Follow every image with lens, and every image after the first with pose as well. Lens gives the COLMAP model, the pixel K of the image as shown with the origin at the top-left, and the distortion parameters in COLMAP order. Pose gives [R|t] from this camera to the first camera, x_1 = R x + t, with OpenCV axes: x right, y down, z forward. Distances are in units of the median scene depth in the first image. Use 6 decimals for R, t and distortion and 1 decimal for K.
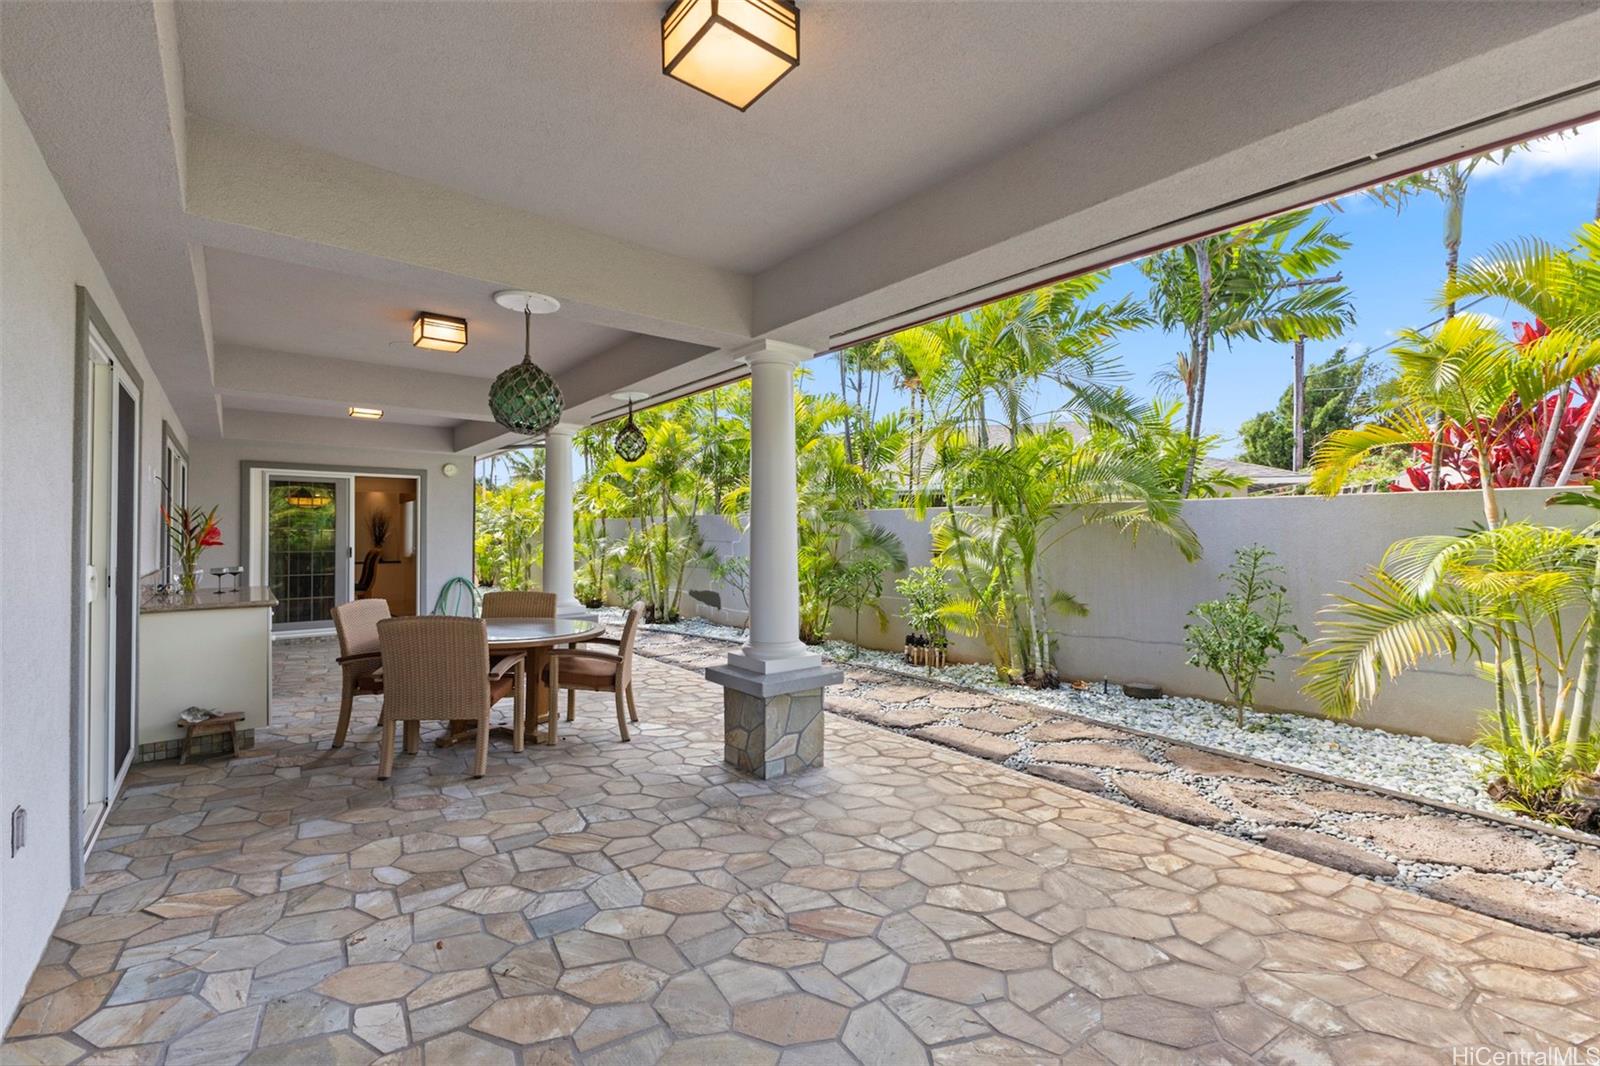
lens RADIAL K [[693.2, 0, 793.4], [0, 693.2, 523.5], [0, 0, 1]] dist [0.013629, -0.003642]
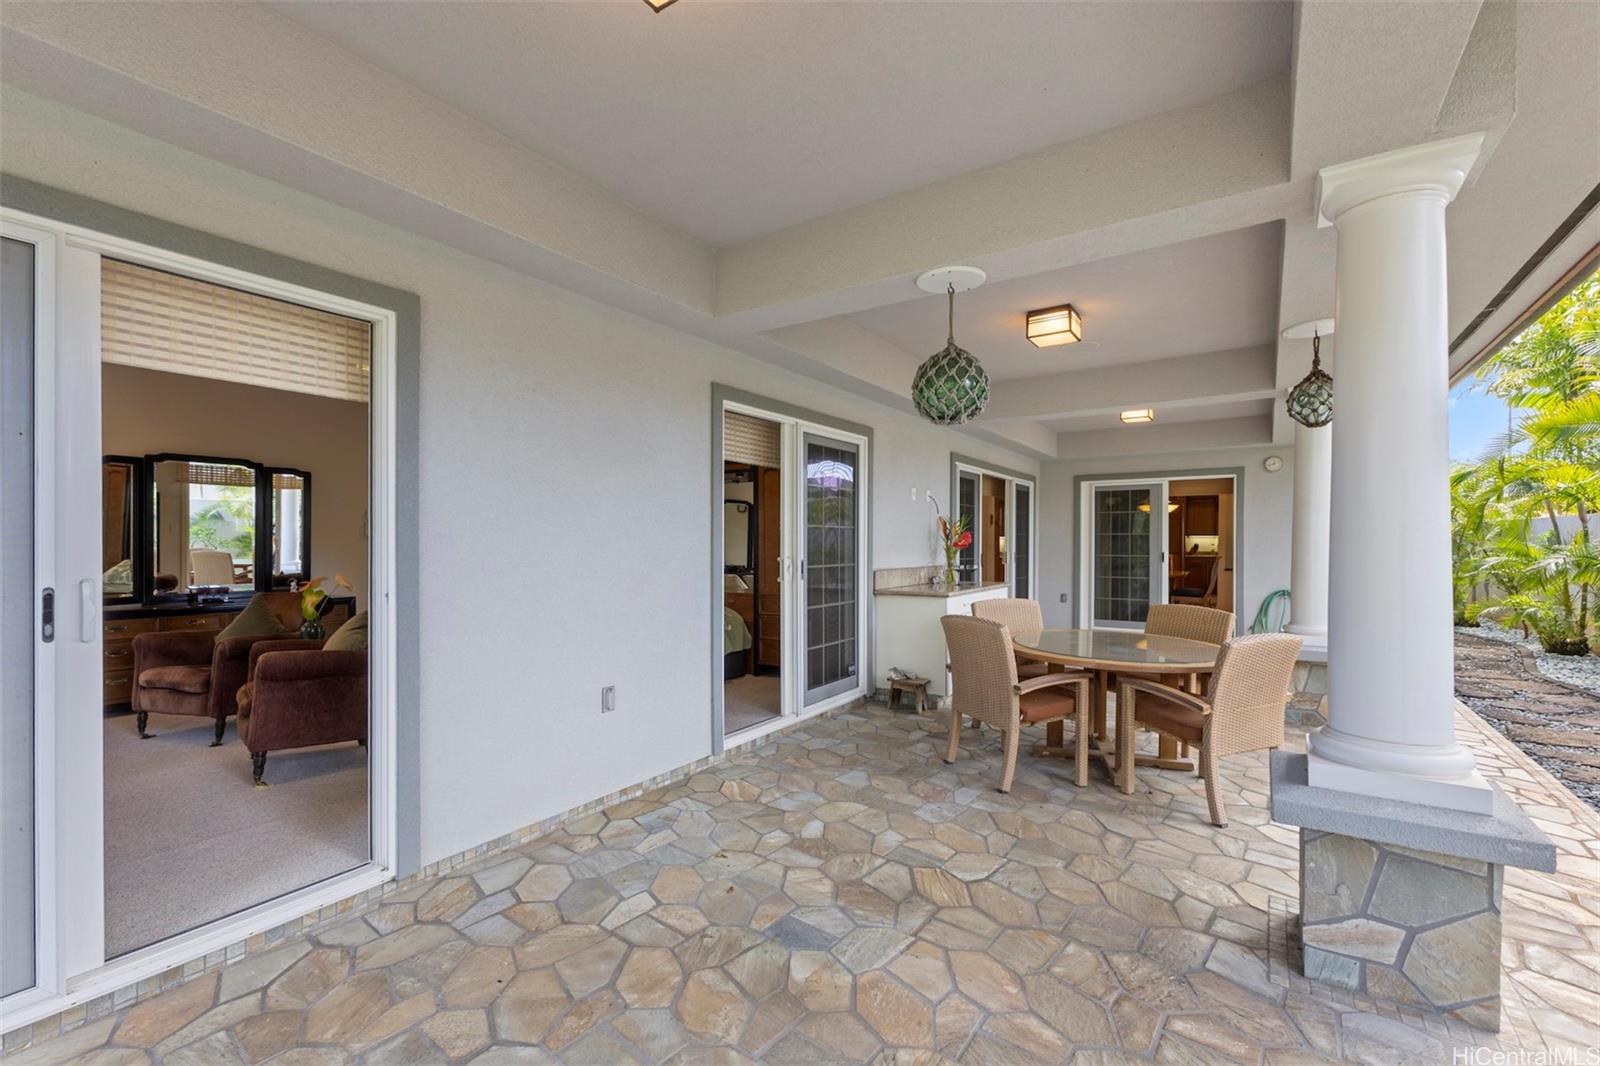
lens RADIAL K [[693.2, 0, 798.2], [0, 693.2, 542.9], [0, 0, 1]] dist [0.013629, -0.003642]
pose [[0.300444, -0.000562, -0.953799, 0.397581], [0.016385, 0.999855, 0.004572, 0.018368], [0.953659, -0.017002, 0.300410, 0.494011]]
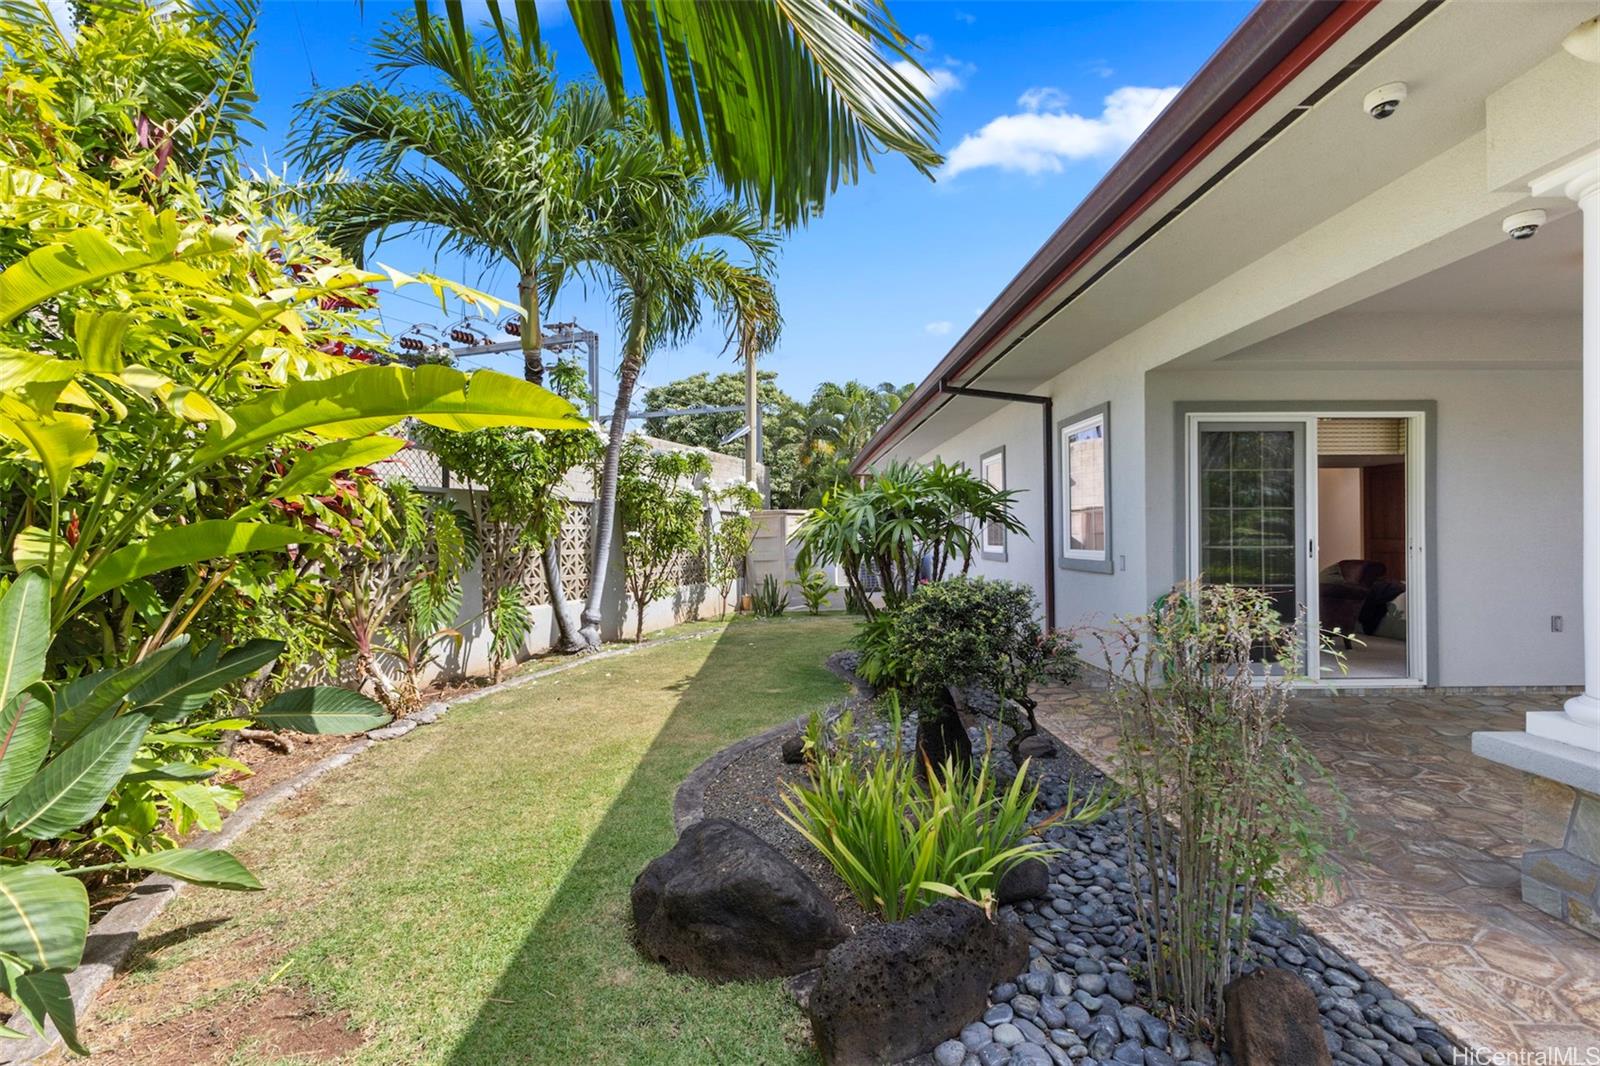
lens RADIAL K [[693.2, 0, 793.2], [0, 693.2, 531.1], [0, 0, 1]] dist [0.013629, -0.003642]
pose [[-0.613497, 0.000321, -0.789697, 1.558915], [0.017560, 0.999758, -0.013235, 0.026754], [0.789502, -0.021987, -0.613354, 0.172201]]
